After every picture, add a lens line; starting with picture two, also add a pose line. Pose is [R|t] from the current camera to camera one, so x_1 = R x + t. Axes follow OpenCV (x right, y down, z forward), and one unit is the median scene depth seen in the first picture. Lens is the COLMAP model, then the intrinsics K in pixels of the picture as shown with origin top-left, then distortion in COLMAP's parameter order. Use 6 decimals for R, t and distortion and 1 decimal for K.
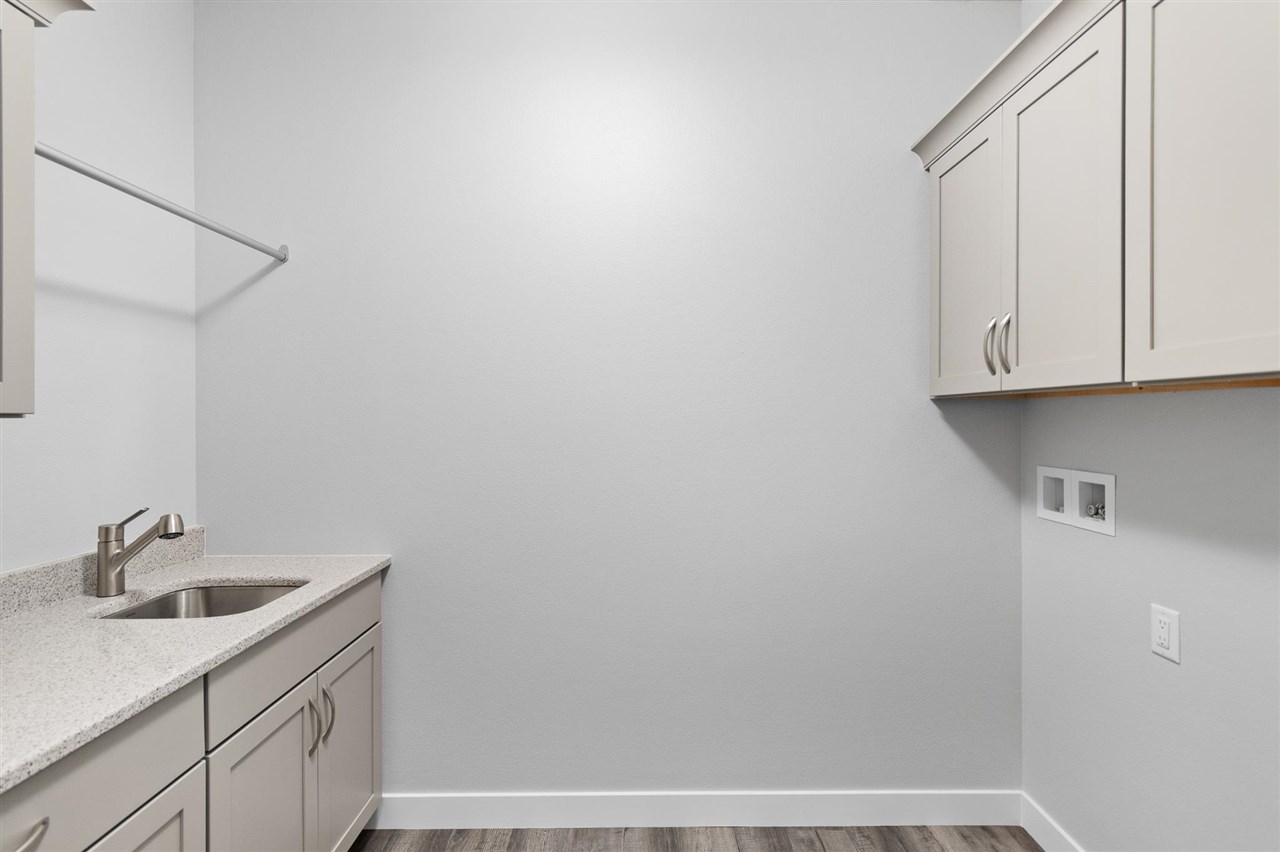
lens RADIAL K [[572.4, 0, 641.0], [0, 572.4, 427.3], [0, 0, 1]] dist [0.001507, -0.000447]
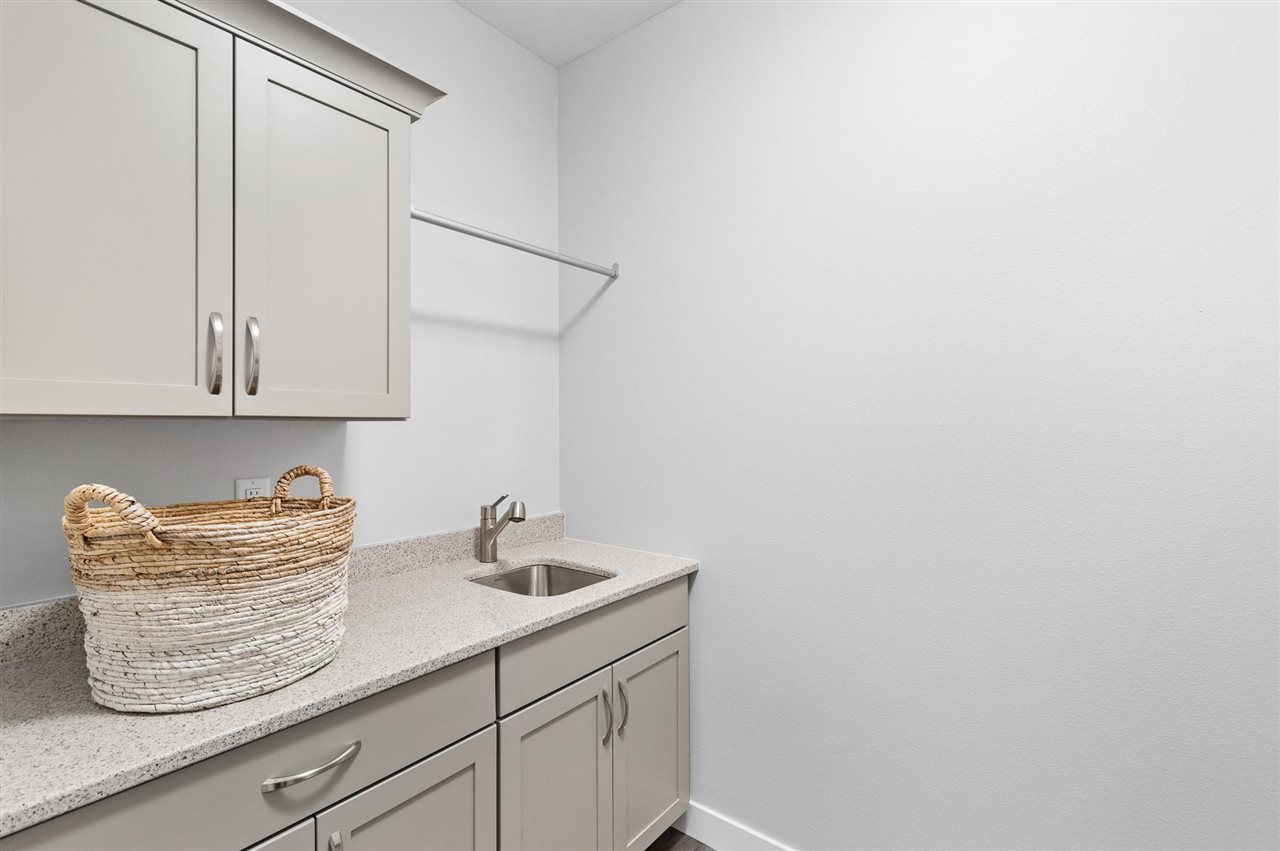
lens RADIAL K [[572.4, 0, 641.0], [0, 572.4, 426.8], [0, 0, 1]] dist [0.001507, -0.000447]
pose [[0.788538, 0.005996, -0.614956, 0.115311], [-0.010508, 0.999938, -0.003724, -0.002271], [0.614896, 0.009398, 0.788552, 0.214614]]
